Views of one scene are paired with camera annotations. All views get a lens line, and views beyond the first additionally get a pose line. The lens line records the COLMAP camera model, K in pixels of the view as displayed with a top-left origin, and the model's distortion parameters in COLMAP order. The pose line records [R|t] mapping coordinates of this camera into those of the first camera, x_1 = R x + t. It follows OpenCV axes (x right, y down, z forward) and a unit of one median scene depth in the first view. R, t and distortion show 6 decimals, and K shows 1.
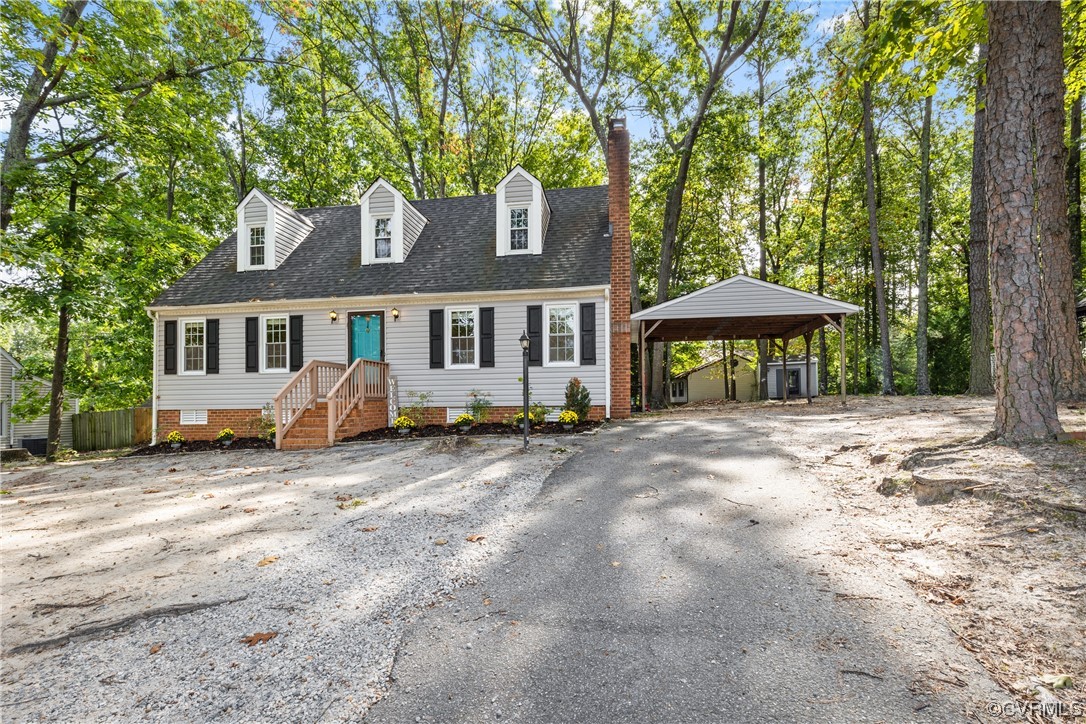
lens RADIAL K [[486.9, 0, 543.8], [0, 486.9, 387.5], [0, 0, 1]] dist [-0.002856, -0.000329]
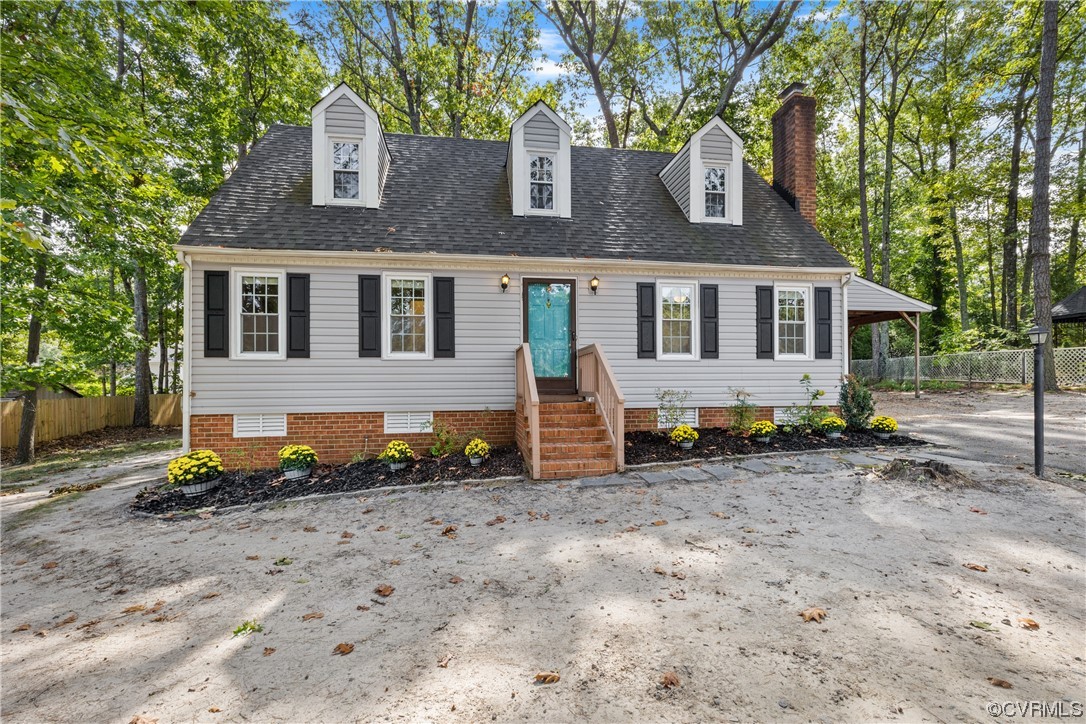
lens RADIAL K [[630.8, 0, 543.0], [0, 630.8, 362.0], [0, 0, 1]] dist [-0.000325, 0.000180]
pose [[0.940494, 0.023210, 0.339016, -0.658666], [-0.009119, 0.999029, -0.043099, 0.010450], [-0.339687, 0.037443, 0.939793, 0.102686]]
